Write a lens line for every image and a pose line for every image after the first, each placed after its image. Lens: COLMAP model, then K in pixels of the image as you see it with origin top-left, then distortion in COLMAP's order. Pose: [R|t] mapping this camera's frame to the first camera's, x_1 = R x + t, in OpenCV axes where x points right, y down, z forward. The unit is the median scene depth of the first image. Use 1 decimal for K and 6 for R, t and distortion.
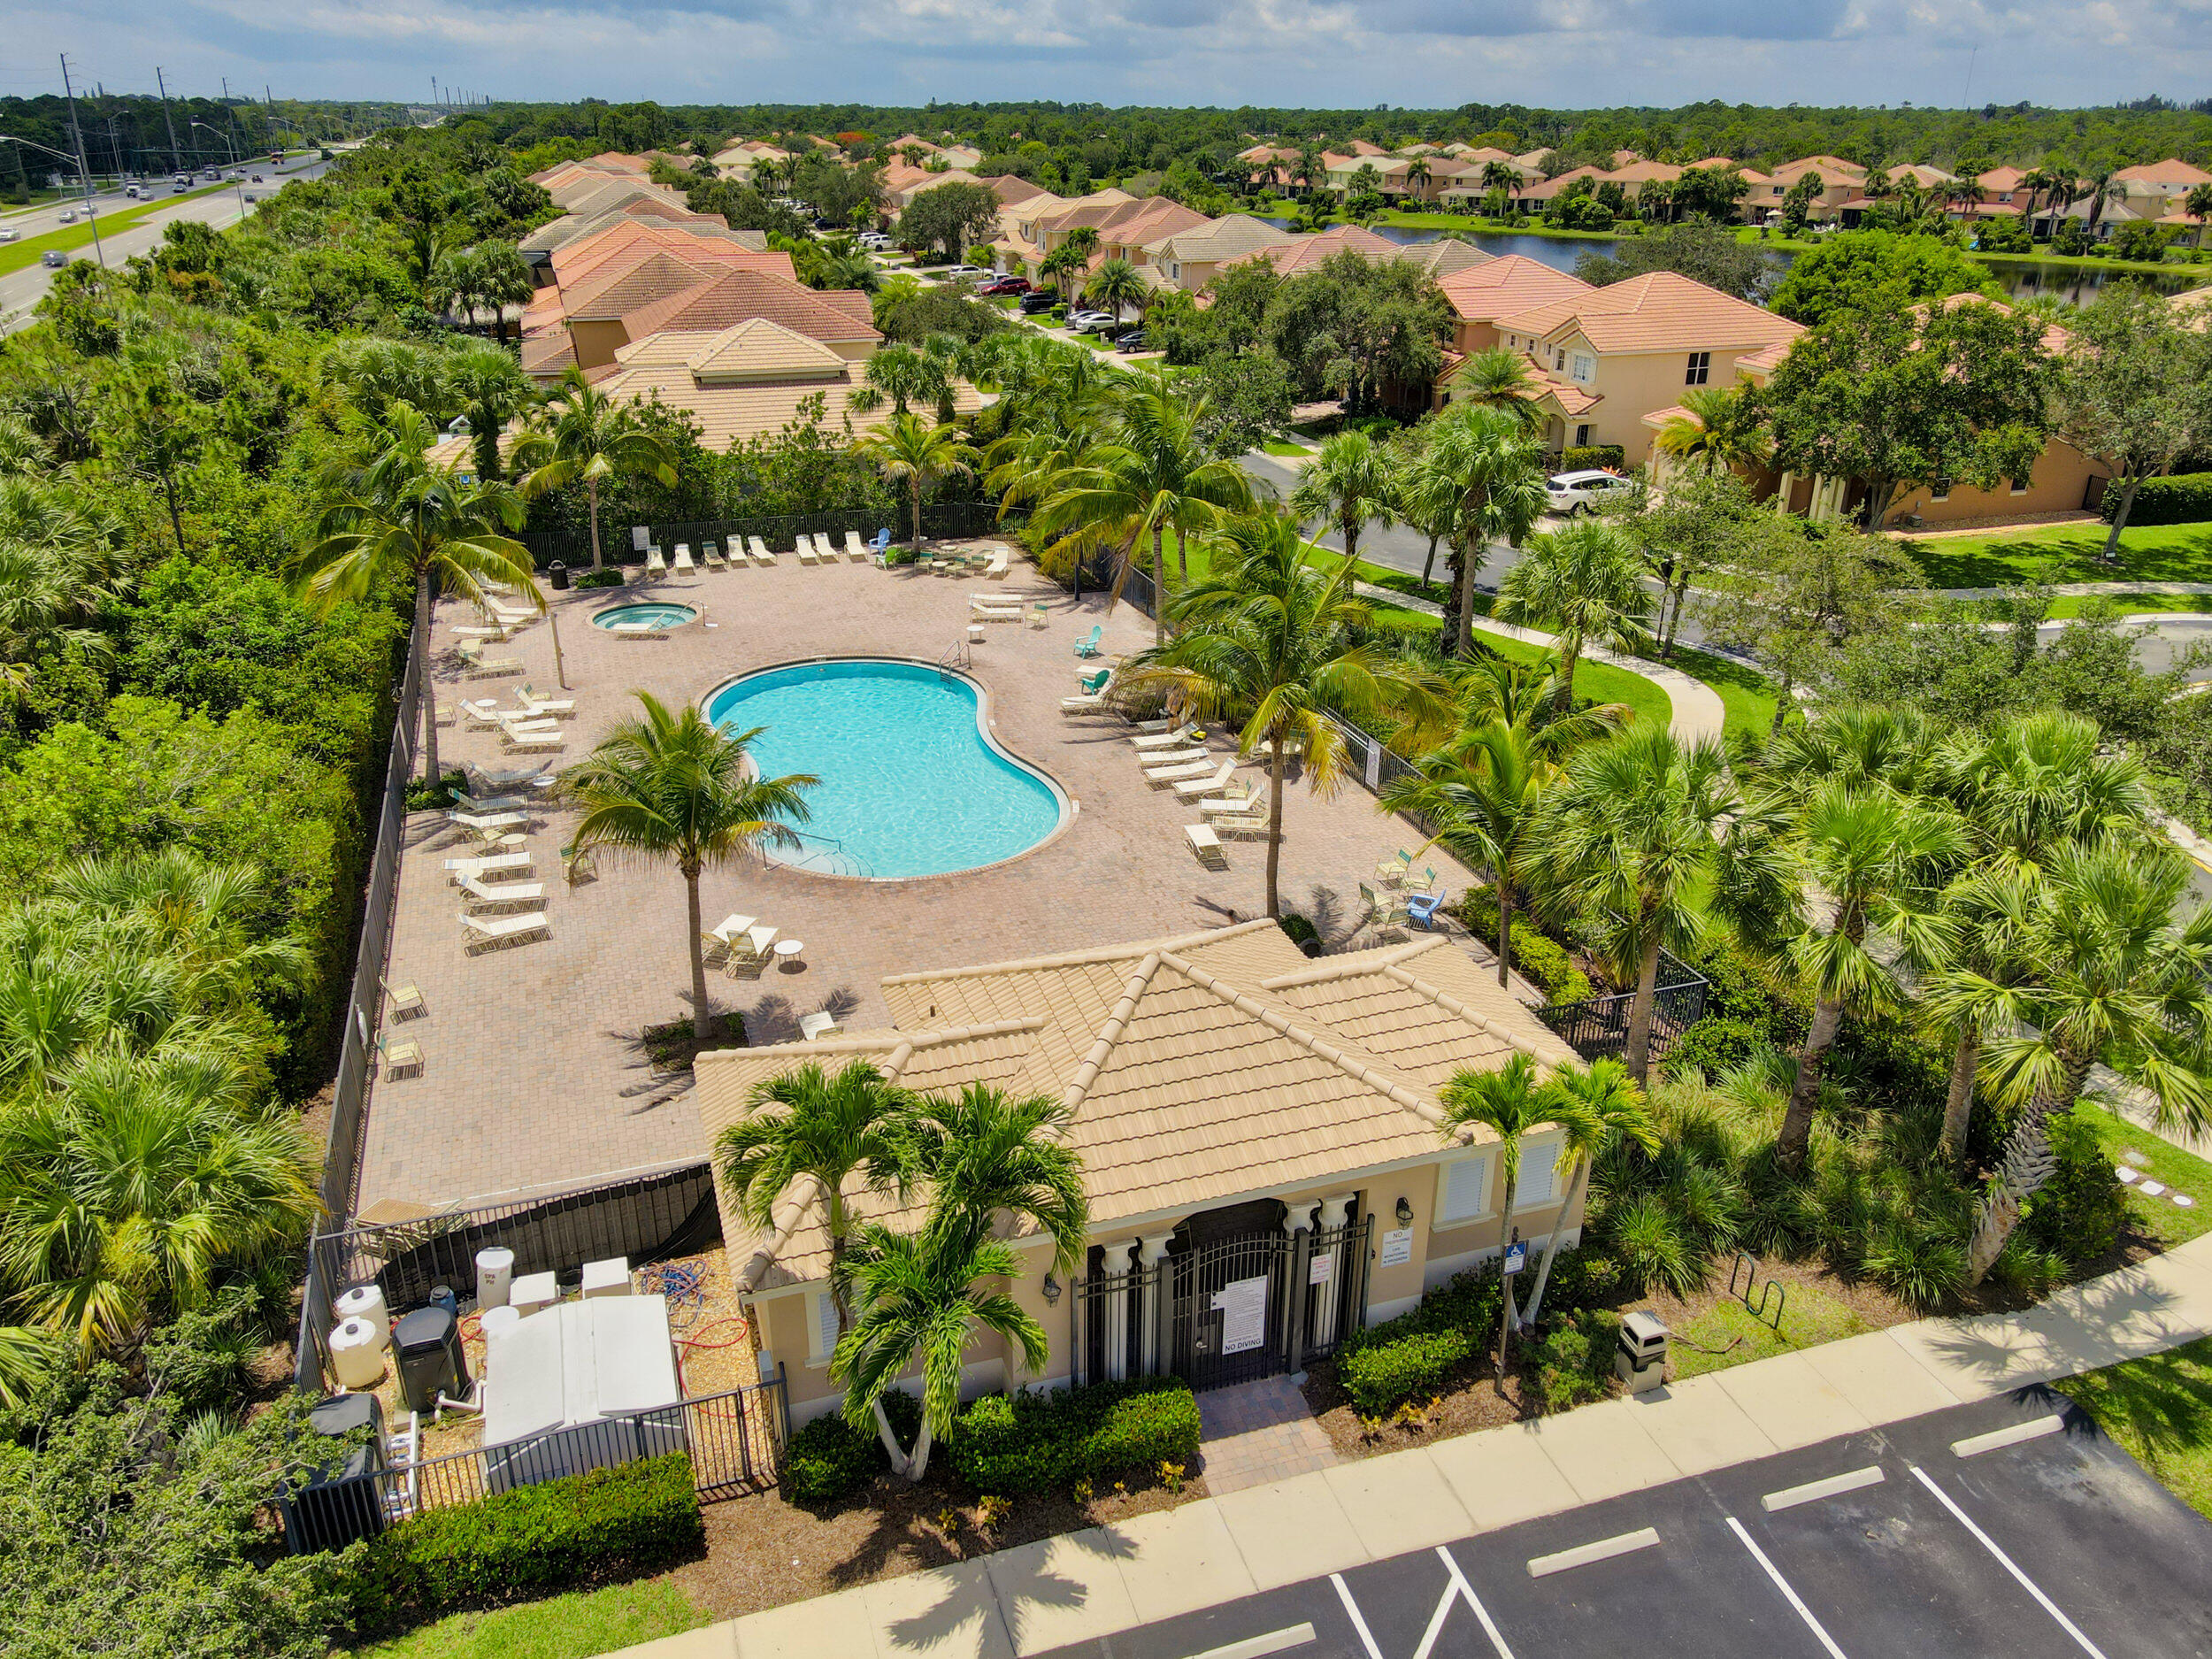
lens RADIAL K [[1634.7, 0, 1104.9], [0, 1634.7, 839.3], [0, 0, 1]] dist [0.017985, -0.011200]
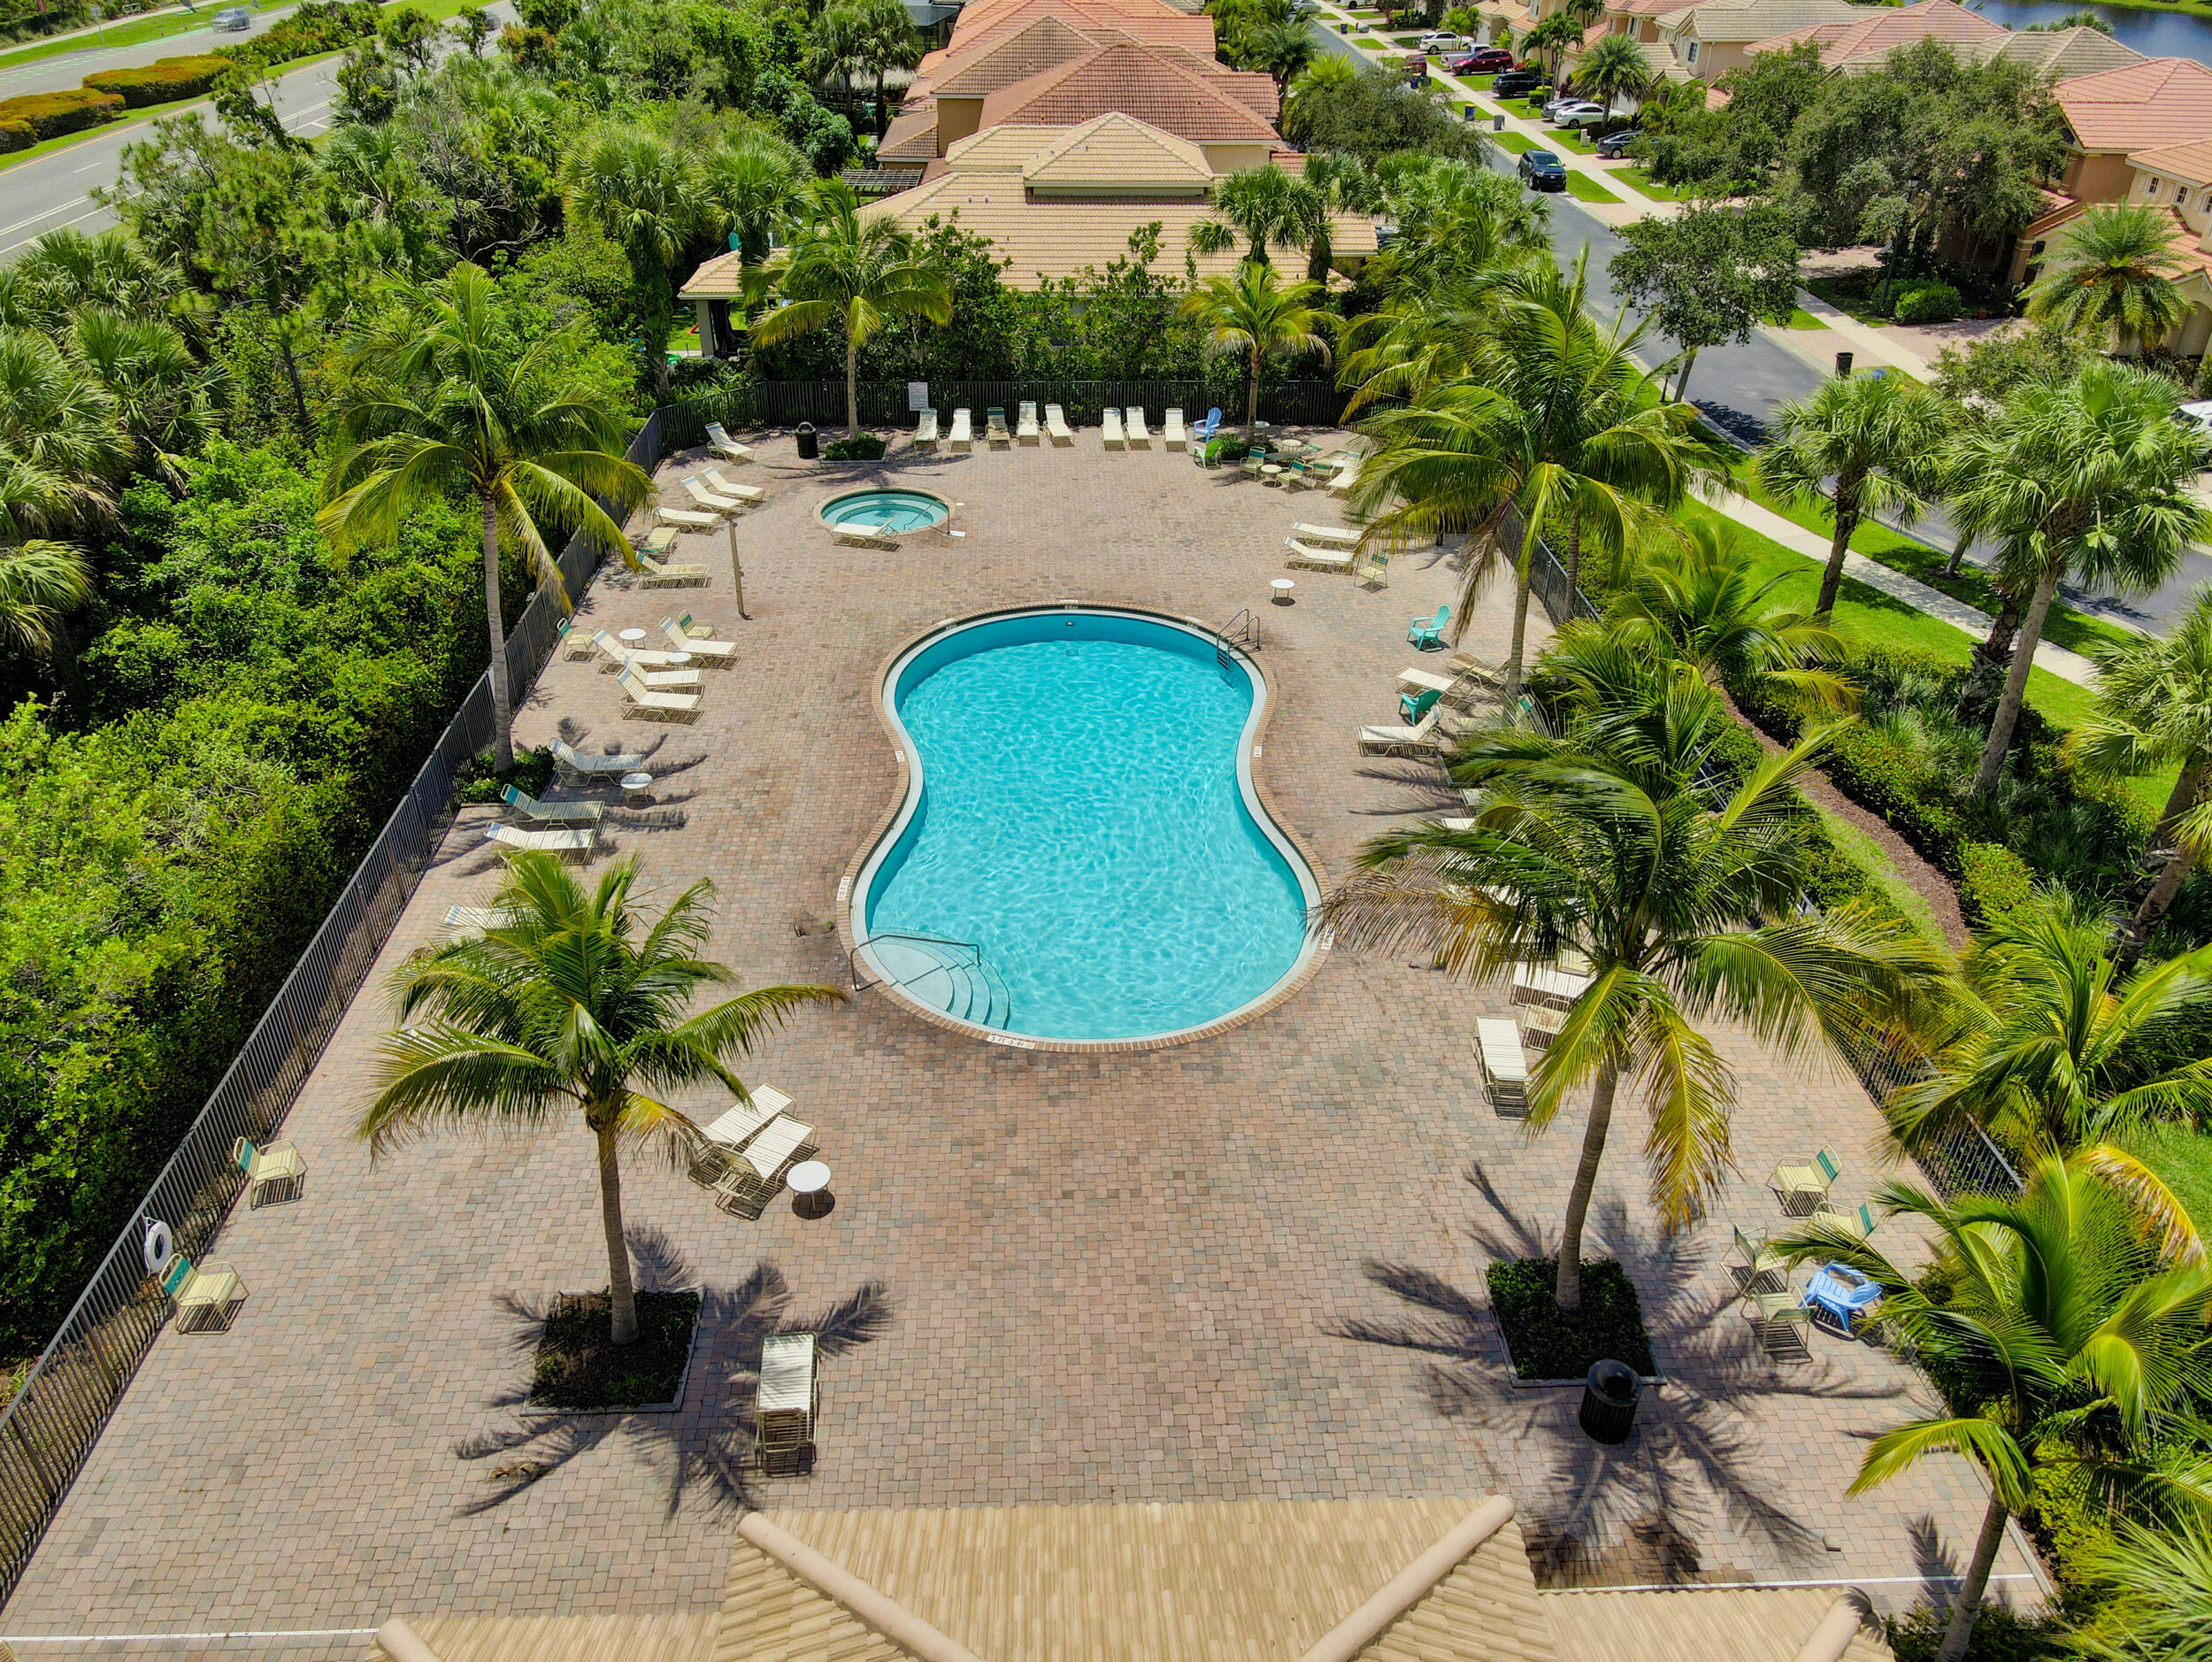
lens RADIAL K [[1634.9, 0, 1099.1], [0, 1634.9, 817.8], [0, 0, 1]] dist [0.017985, -0.011200]
pose [[0.958251, 0.152081, -0.242127, 0.031031], [-0.122151, 0.983391, 0.134244, -0.096378], [0.258522, -0.099063, 0.960913, 0.217149]]
